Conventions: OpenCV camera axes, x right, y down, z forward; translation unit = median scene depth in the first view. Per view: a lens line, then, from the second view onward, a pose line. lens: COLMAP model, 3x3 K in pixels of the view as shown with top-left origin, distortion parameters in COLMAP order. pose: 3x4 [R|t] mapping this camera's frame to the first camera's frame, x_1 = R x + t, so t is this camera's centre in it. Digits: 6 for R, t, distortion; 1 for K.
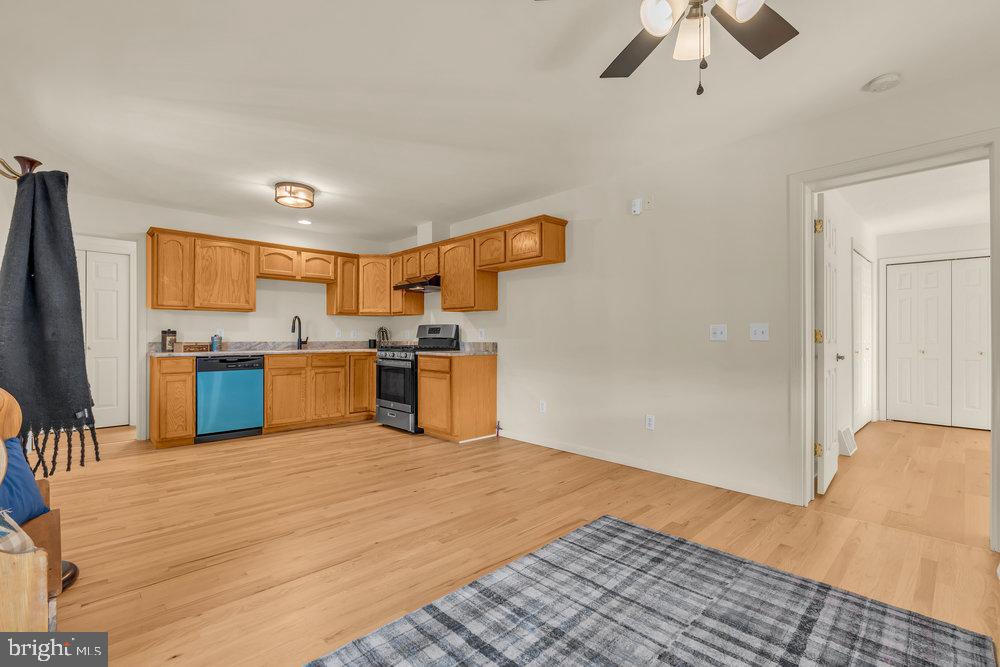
lens RADIAL K [[449.0, 0, 504.6], [0, 449.0, 337.9], [0, 0, 1]] dist [-0.002543, -0.000194]
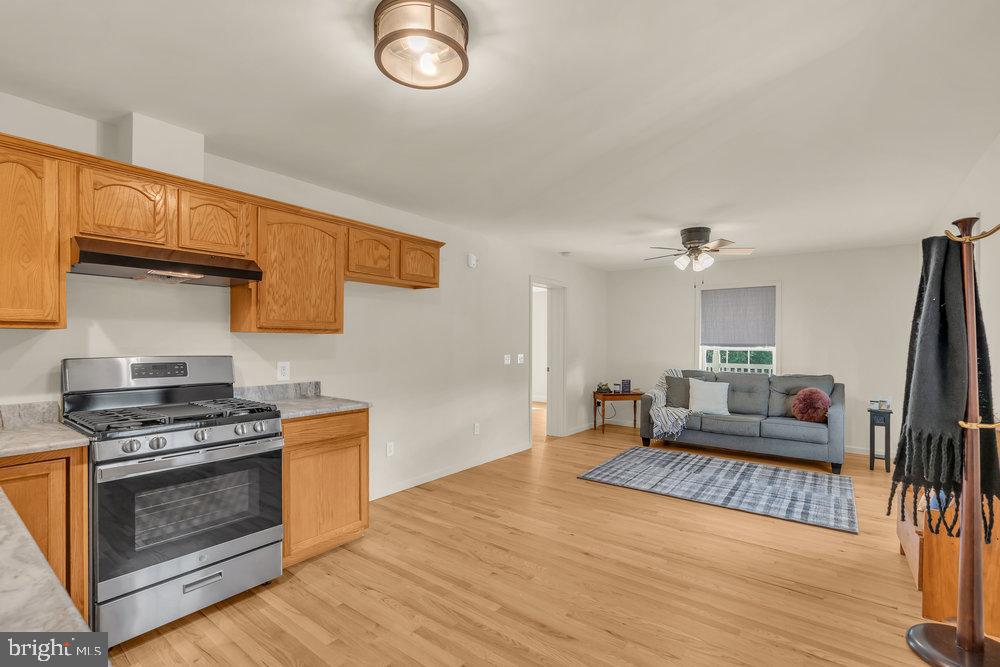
lens RADIAL K [[449.0, 0, 504.6], [0, 449.0, 337.9], [0, 0, 1]] dist [-0.002543, -0.000194]
pose [[-0.158619, 0.004326, 0.987330, -1.344894], [-0.007432, 0.999957, -0.005575, -0.097971], [-0.987312, -0.008223, -0.158580, 1.527170]]
